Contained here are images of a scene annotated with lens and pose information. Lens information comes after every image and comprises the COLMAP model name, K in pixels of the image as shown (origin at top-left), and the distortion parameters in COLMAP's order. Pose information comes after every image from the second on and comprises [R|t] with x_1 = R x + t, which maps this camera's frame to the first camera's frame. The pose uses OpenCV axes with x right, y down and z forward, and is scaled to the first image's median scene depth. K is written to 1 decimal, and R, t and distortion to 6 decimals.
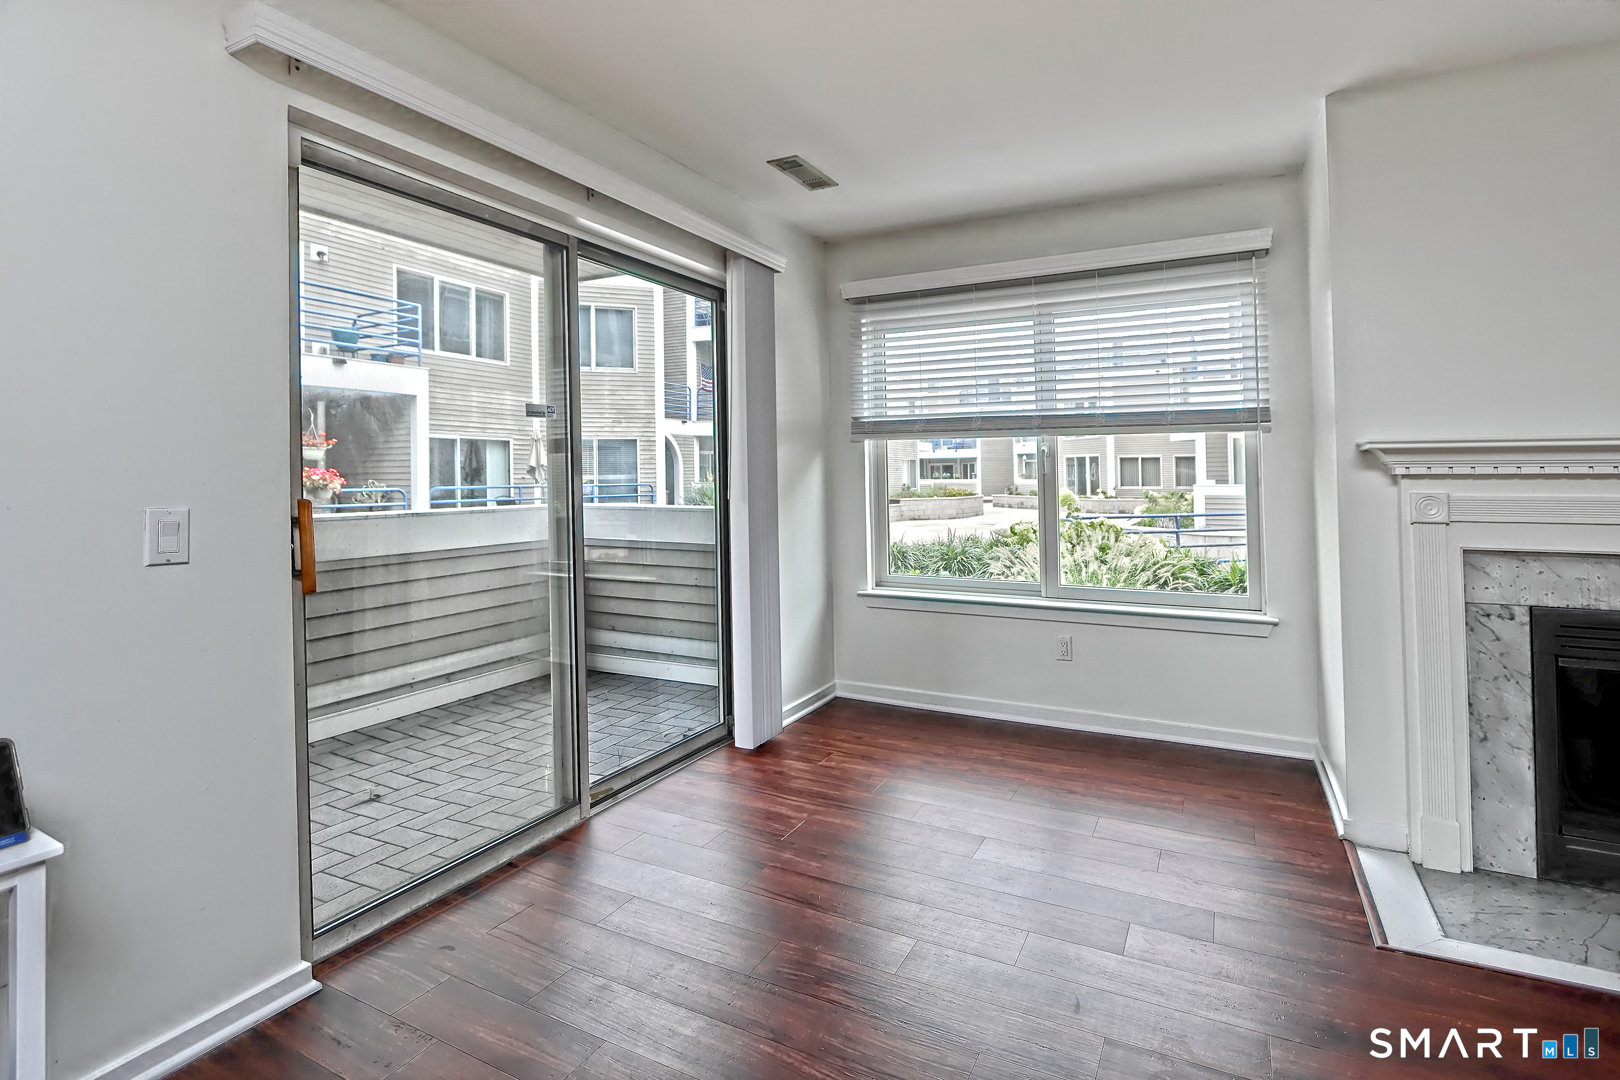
lens RADIAL K [[752.0, 0, 813.4], [0, 752.0, 494.6], [0, 0, 1]] dist [0.002037, 0.000308]
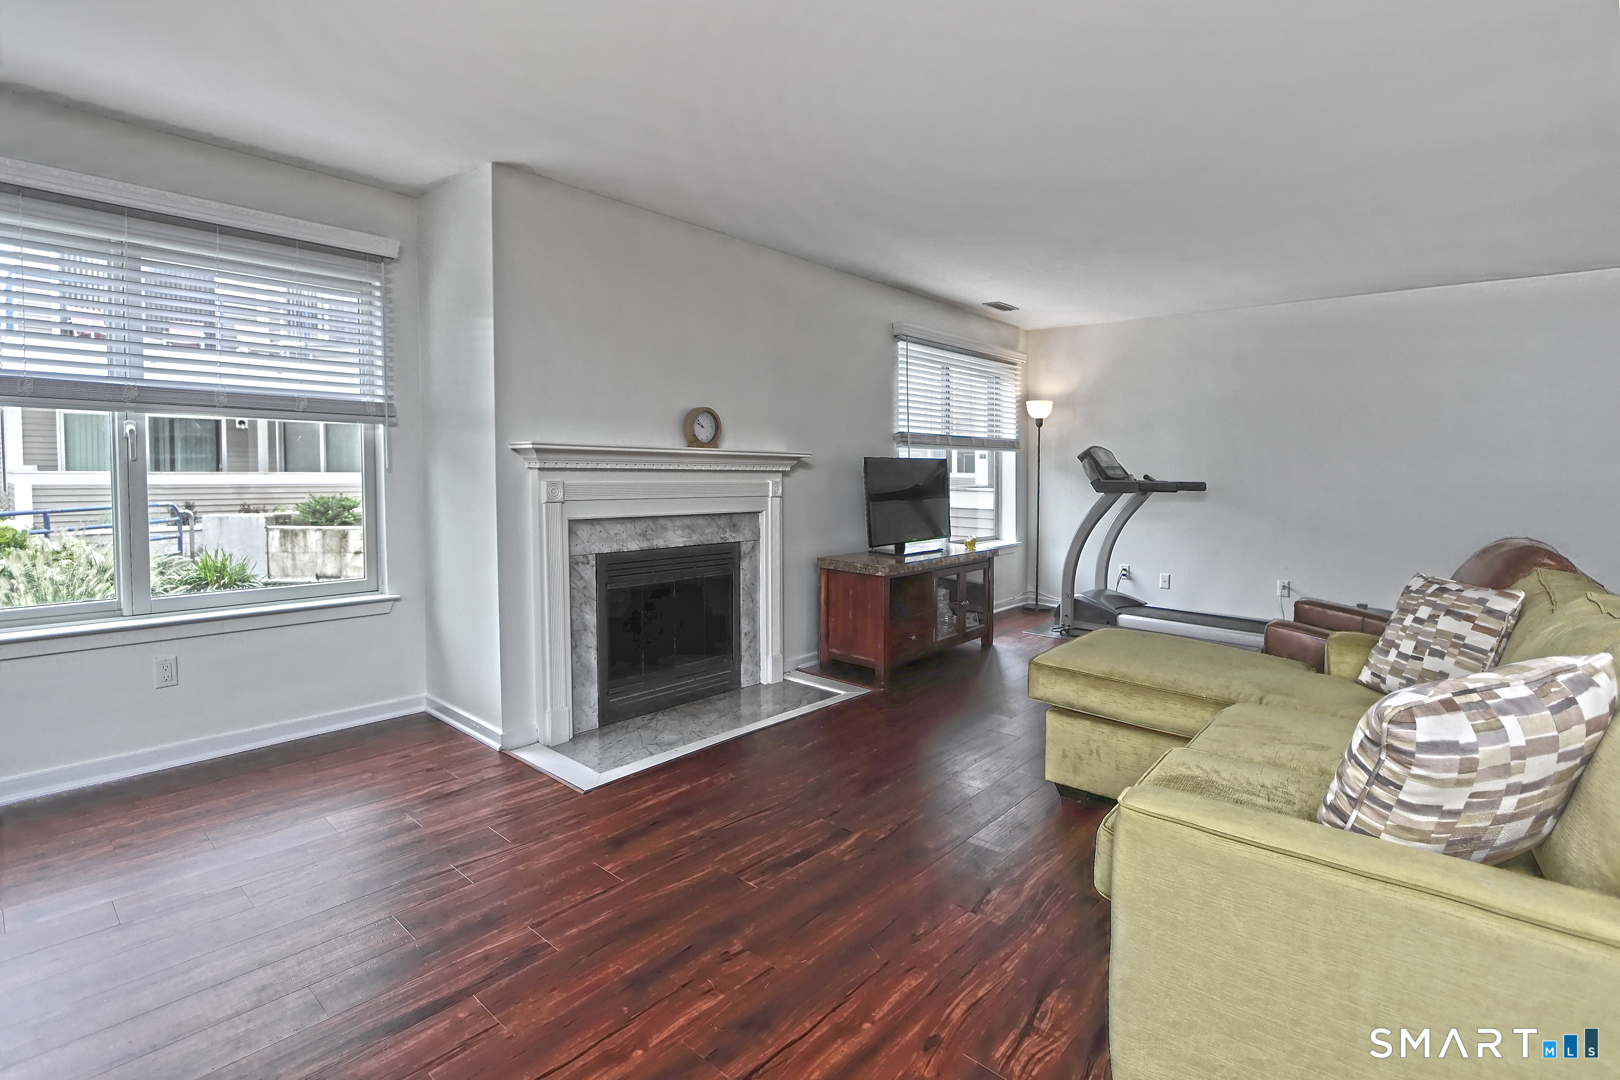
lens RADIAL K [[752.0, 0, 823.7], [0, 752.0, 517.4], [0, 0, 1]] dist [0.002037, 0.000308]
pose [[0.275178, -0.054129, 0.959868, -0.360027], [0.009341, 0.998517, 0.053630, -0.004522], [-0.961348, -0.005791, 0.275276, 0.116574]]
